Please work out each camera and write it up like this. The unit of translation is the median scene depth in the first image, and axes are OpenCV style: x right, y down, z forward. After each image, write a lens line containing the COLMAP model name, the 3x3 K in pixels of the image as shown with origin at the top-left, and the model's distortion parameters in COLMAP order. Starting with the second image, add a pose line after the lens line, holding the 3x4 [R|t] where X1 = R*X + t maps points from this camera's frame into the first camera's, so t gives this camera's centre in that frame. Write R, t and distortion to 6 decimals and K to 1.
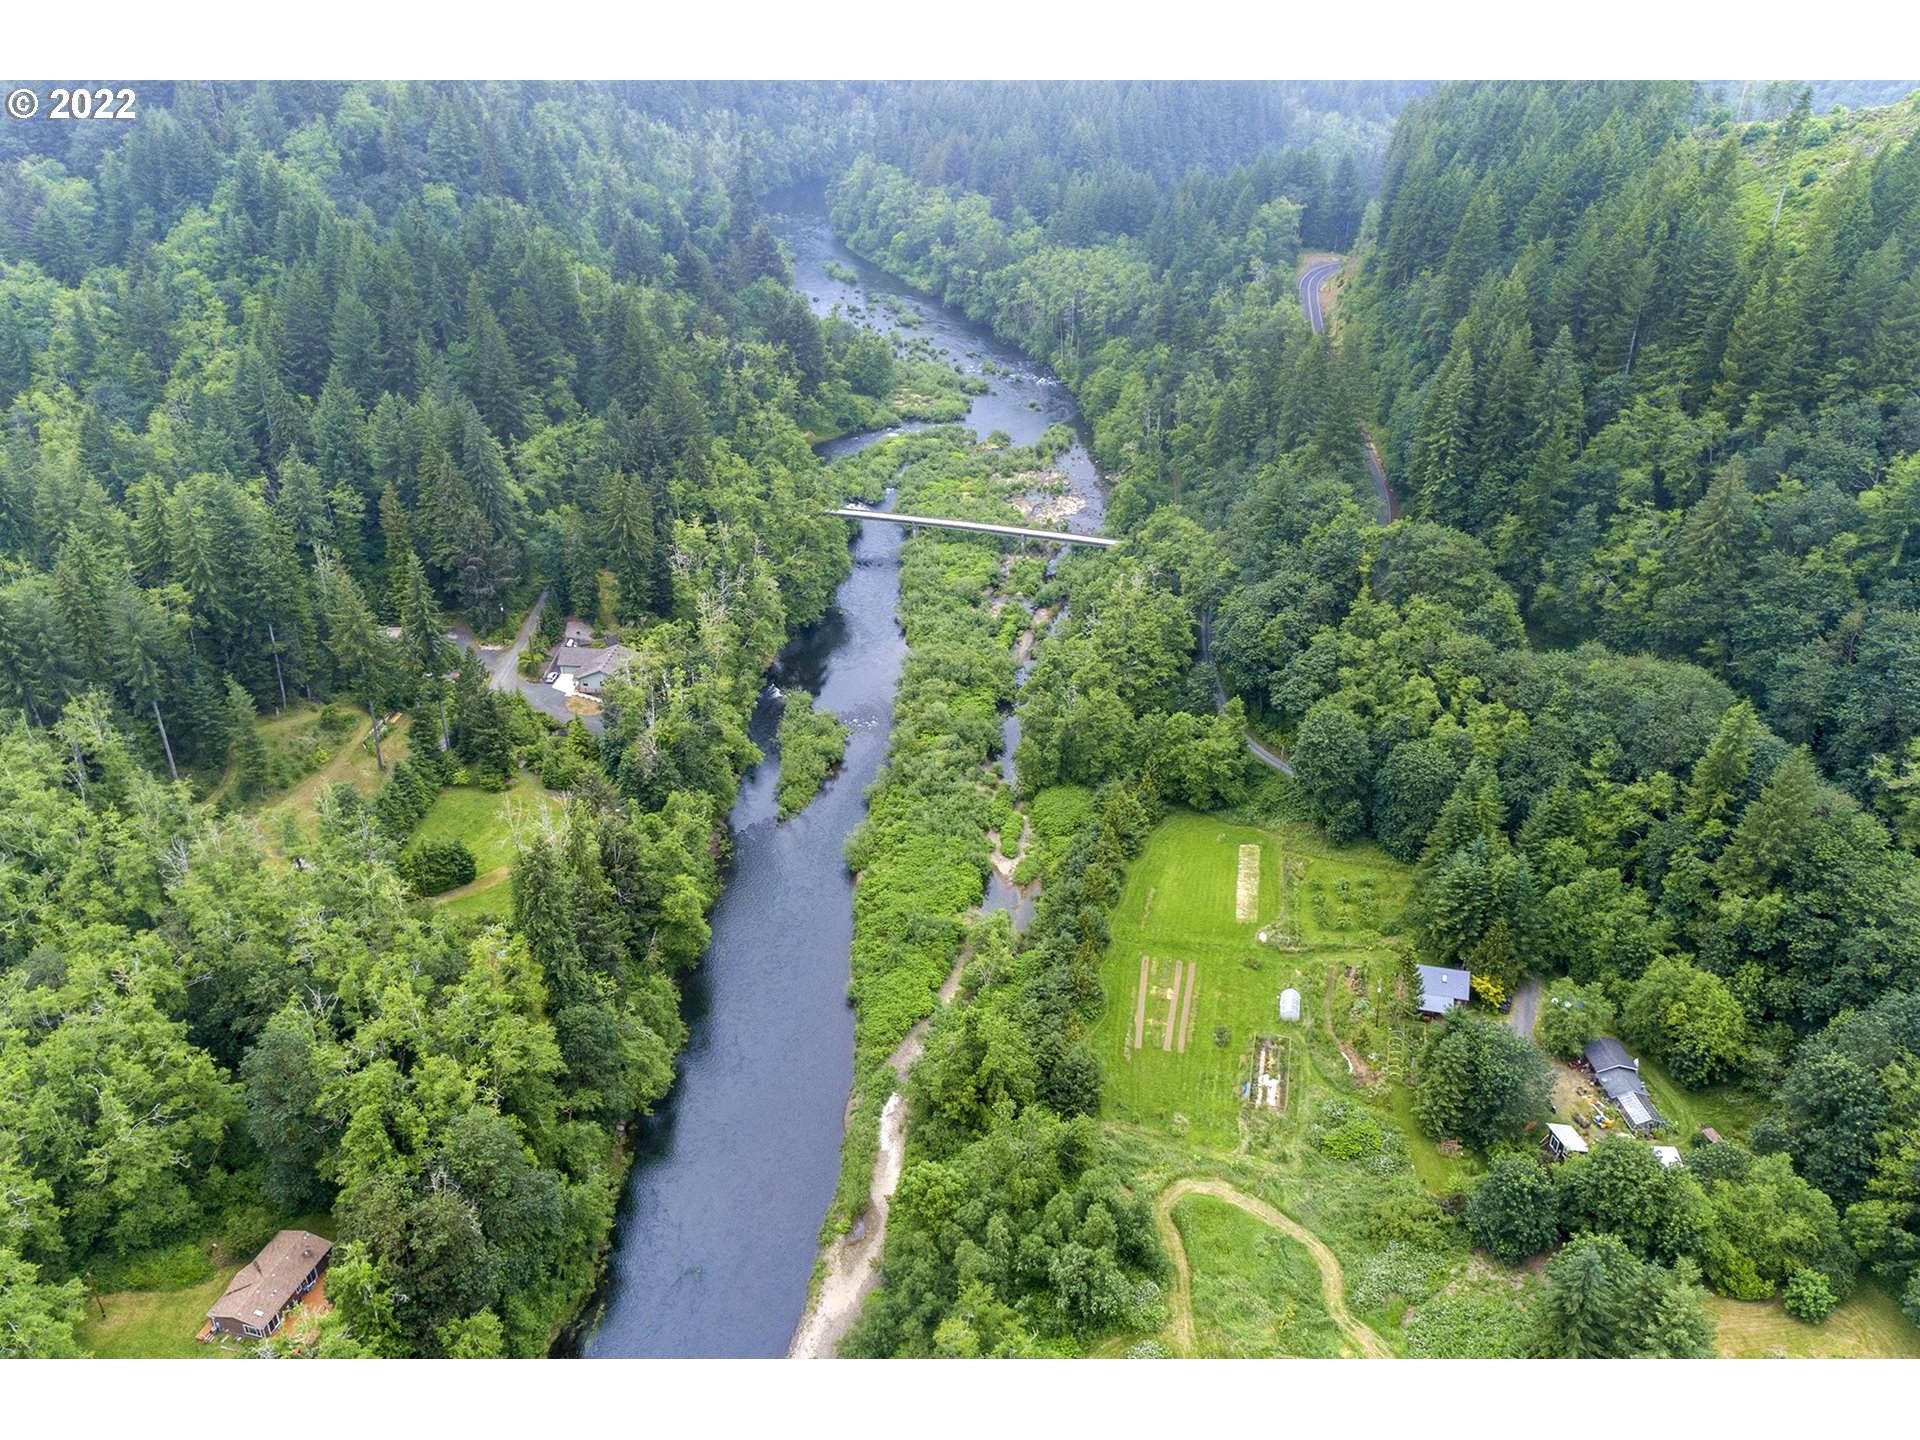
lens RADIAL K [[1532.6, 0, 963.4], [0, 1532.6, 710.4], [0, 0, 1]] dist [0.016595, 0.017834]
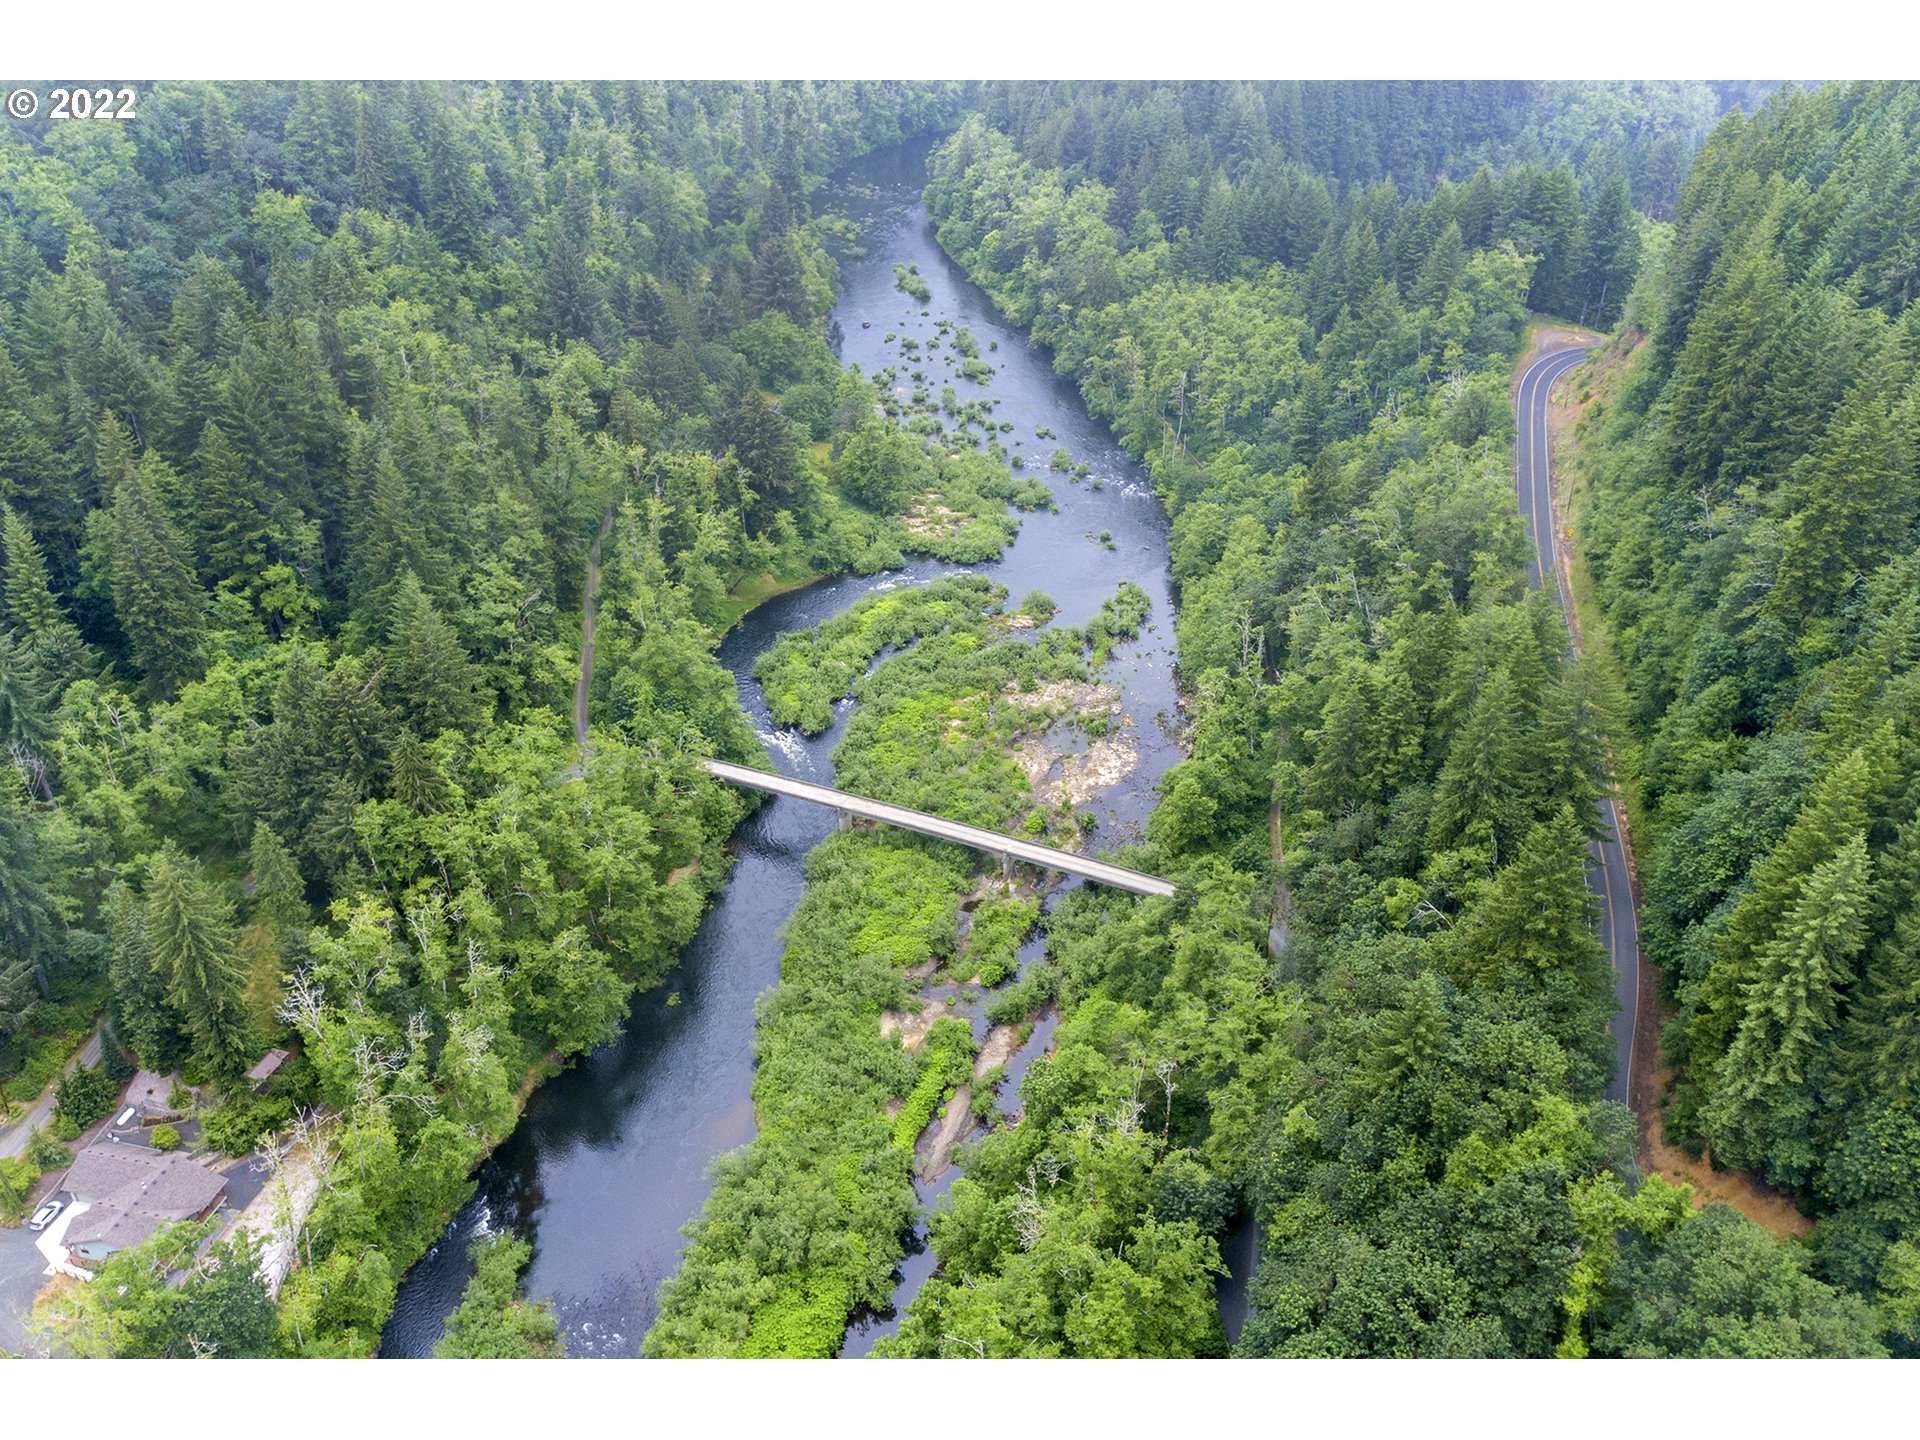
lens RADIAL K [[1532.6, 0, 963.4], [0, 1532.6, 710.4], [0, 0, 1]] dist [0.016595, 0.017834]
pose [[0.990134, 0.074597, -0.118619, 0.069781], [-0.067470, 0.995730, 0.063006, -0.161112], [0.122812, -0.054381, 0.990939, 0.303555]]
